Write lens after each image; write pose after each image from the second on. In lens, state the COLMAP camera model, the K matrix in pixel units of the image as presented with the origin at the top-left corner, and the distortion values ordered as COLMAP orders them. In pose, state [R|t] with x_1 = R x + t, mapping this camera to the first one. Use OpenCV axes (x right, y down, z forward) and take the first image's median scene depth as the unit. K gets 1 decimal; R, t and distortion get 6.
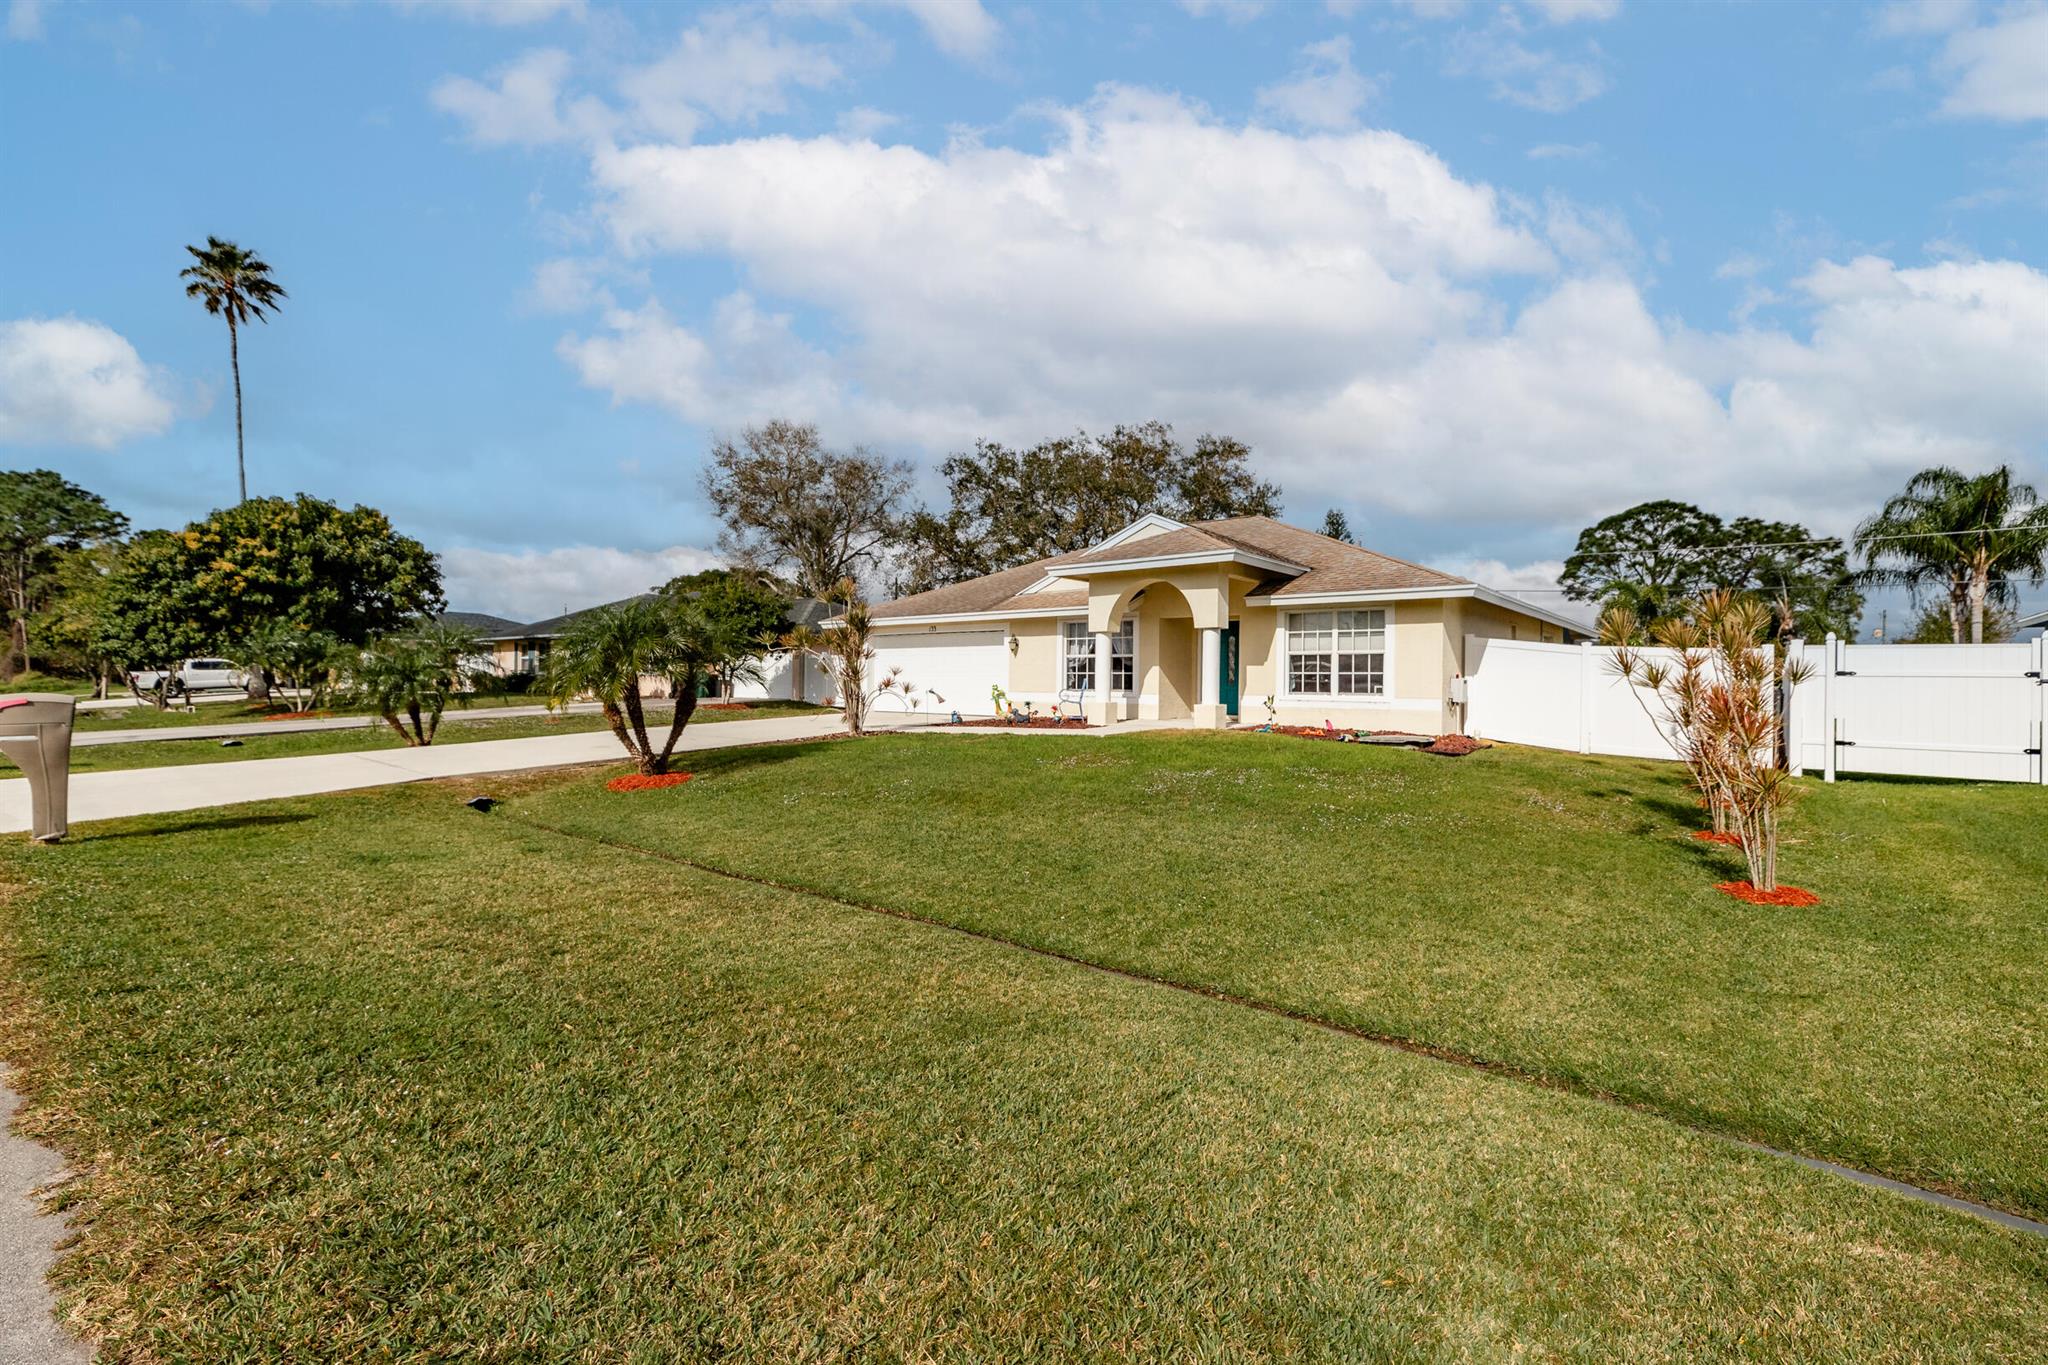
lens RADIAL K [[942.4, 0, 1026.9], [0, 942.4, 681.1], [0, 0, 1]] dist [-0.046243, 0.014449]
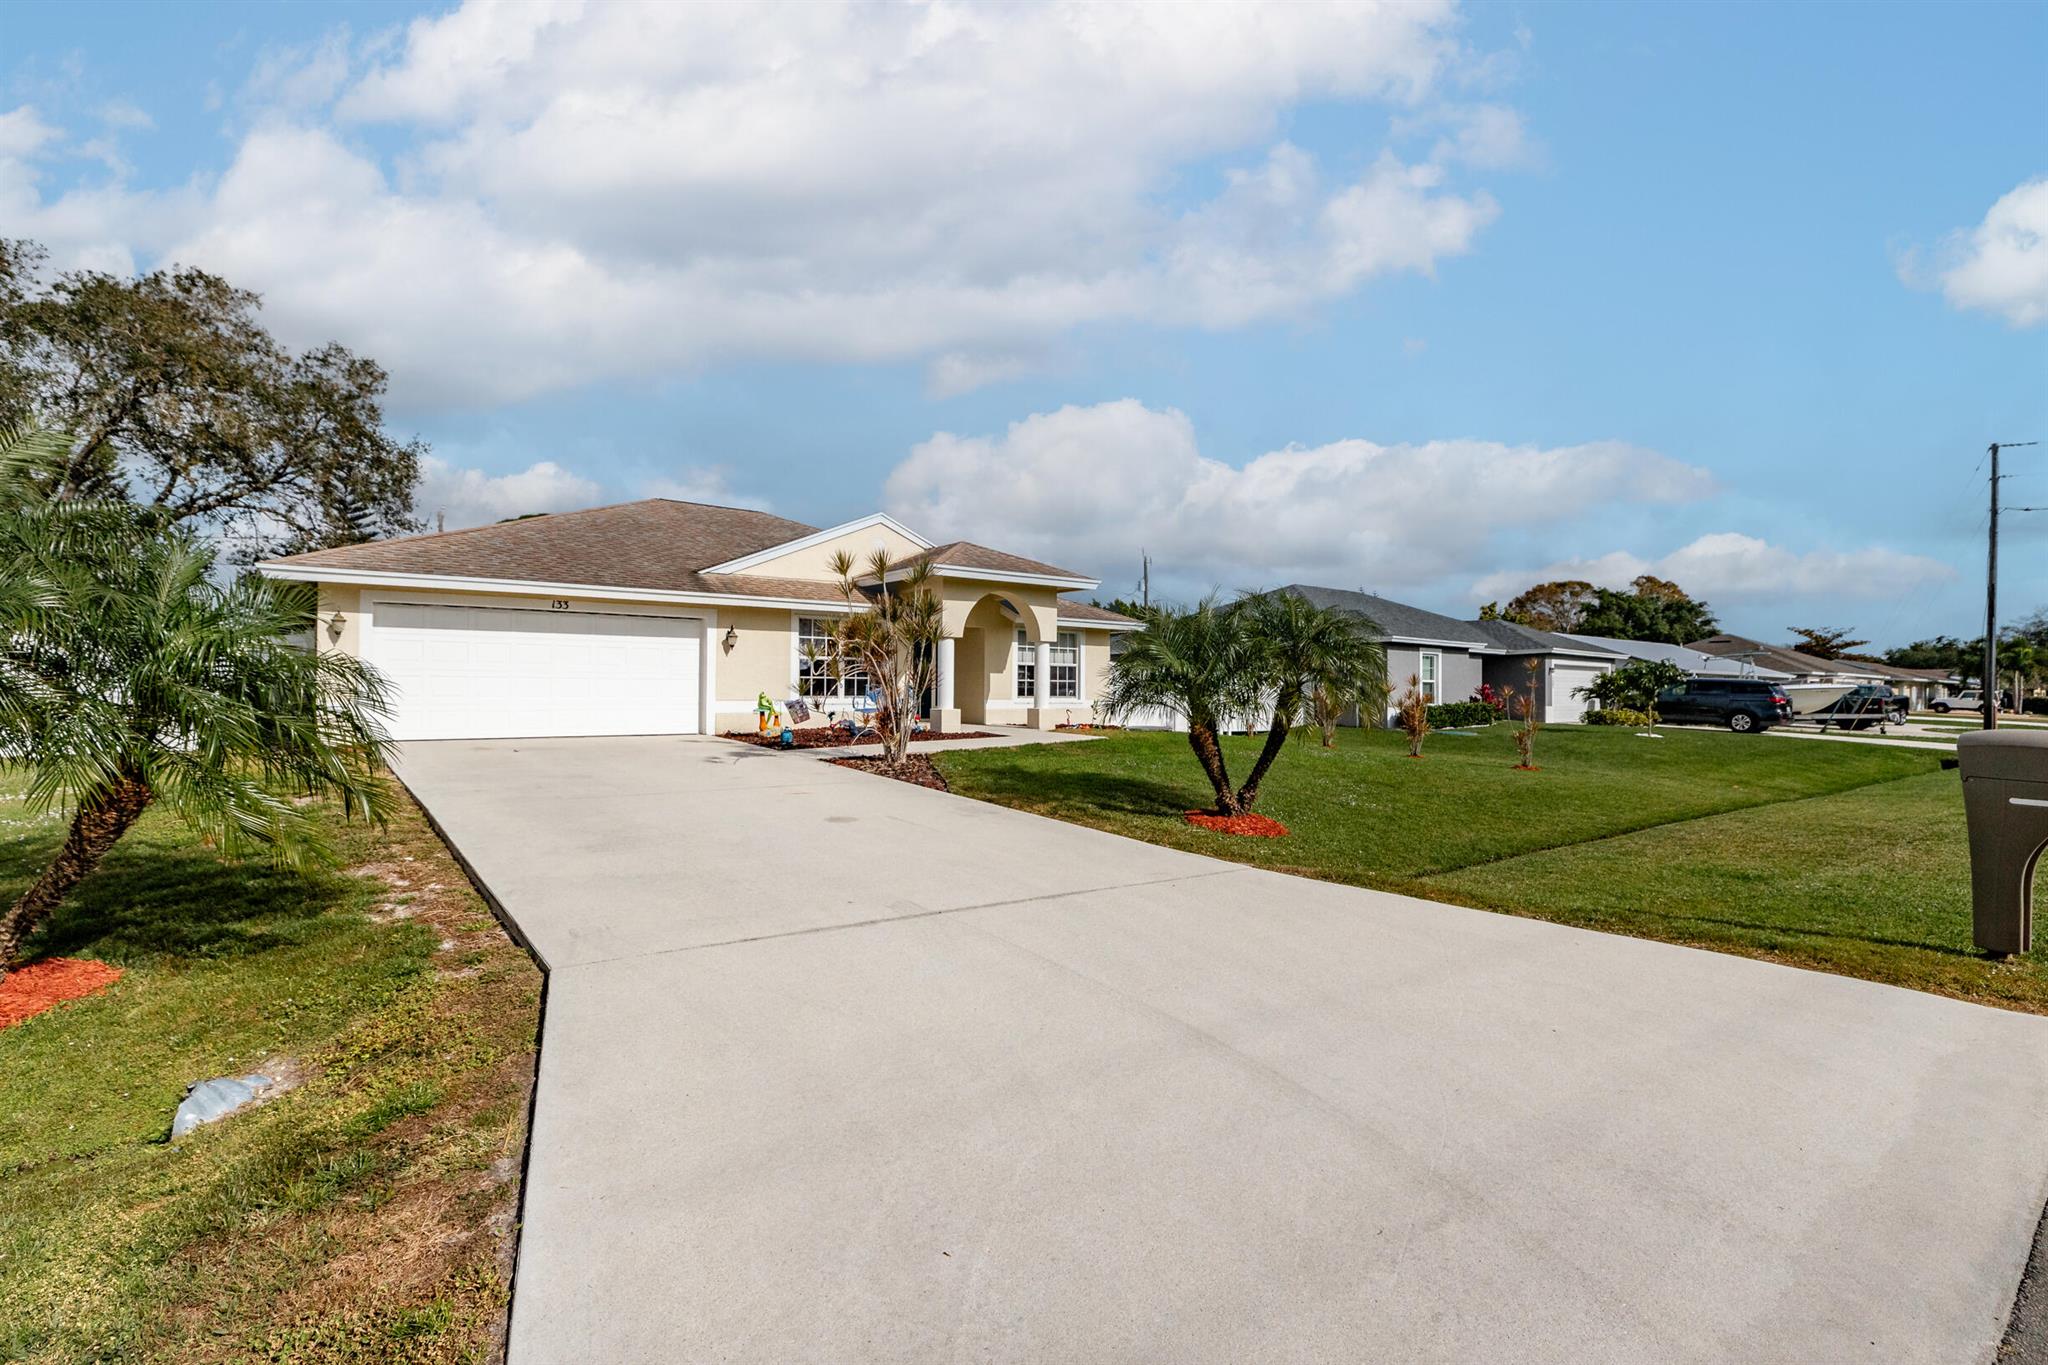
lens RADIAL K [[917.4, 0, 1024.0], [0, 917.4, 682.5], [0, 0, 1]] dist [0.007200, -0.001134]
pose [[0.222289, 0.000927, 0.974980, -0.893573], [-0.006856, 0.999976, 0.000613, -0.006603], [-0.974957, -0.006820, 0.222290, 0.769548]]
